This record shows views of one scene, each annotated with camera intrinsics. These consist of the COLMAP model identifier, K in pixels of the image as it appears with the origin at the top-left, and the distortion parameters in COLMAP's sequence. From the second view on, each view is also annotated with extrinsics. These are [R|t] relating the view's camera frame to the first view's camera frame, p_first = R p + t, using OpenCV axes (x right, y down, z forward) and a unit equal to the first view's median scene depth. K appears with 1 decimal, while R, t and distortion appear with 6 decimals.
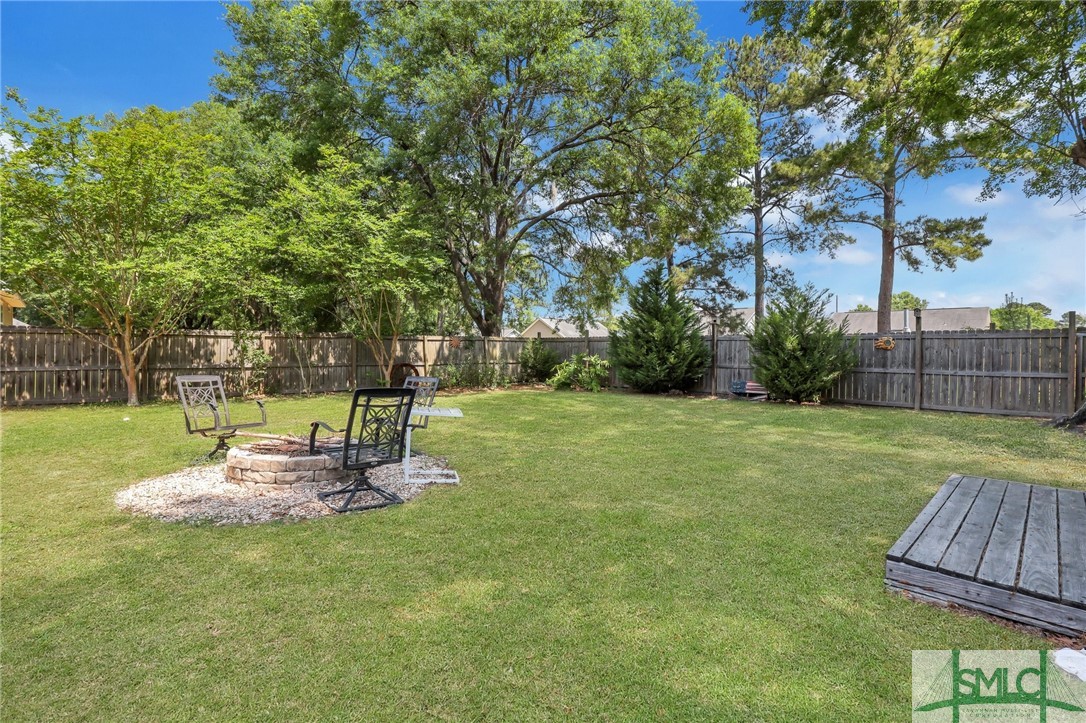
lens RADIAL K [[509.7, 0, 543.2], [0, 509.7, 354.1], [0, 0, 1]] dist [-0.029246, 0.002909]
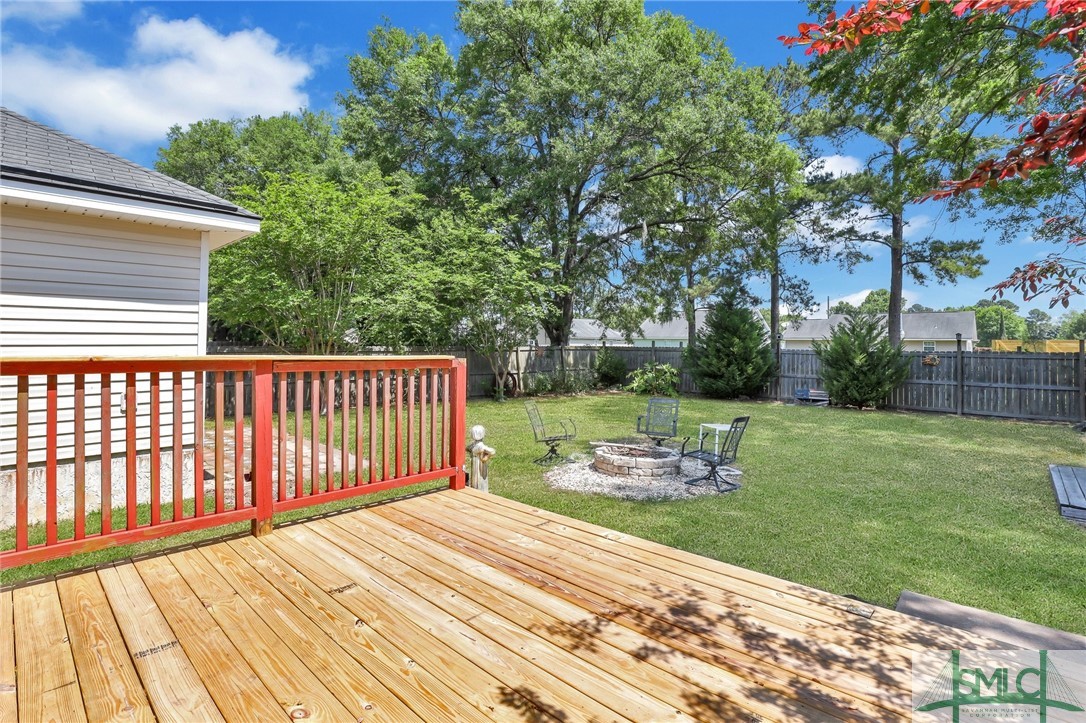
lens RADIAL K [[509.7, 0, 553.7], [0, 509.7, 330.8], [0, 0, 1]] dist [-0.029246, 0.002909]
pose [[0.999025, 0.005271, 0.043831, -0.268355], [-0.003709, 0.999358, -0.035634, -0.040925], [-0.043991, 0.035437, 0.998403, -0.171338]]
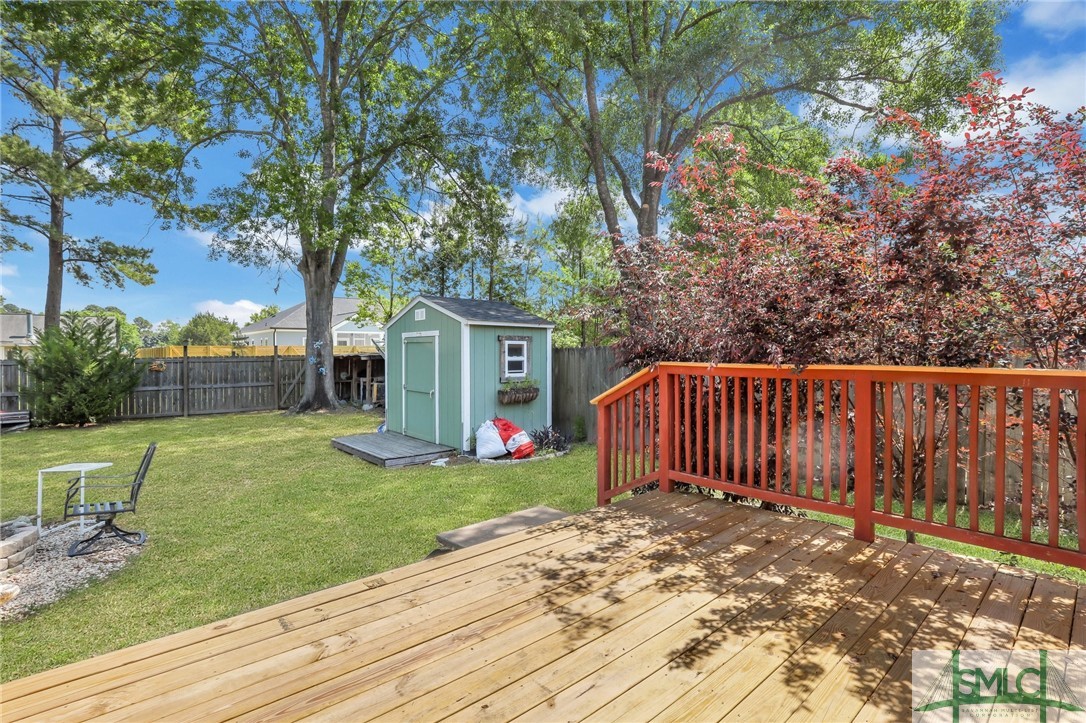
lens RADIAL K [[509.7, 0, 532.6], [0, 509.7, 357.4], [0, 0, 1]] dist [-0.029246, 0.002909]
pose [[0.096665, -0.018691, 0.995141, -0.404568], [0.016428, 0.999717, 0.017181, -0.043821], [-0.995181, 0.014687, 0.096945, -0.029409]]
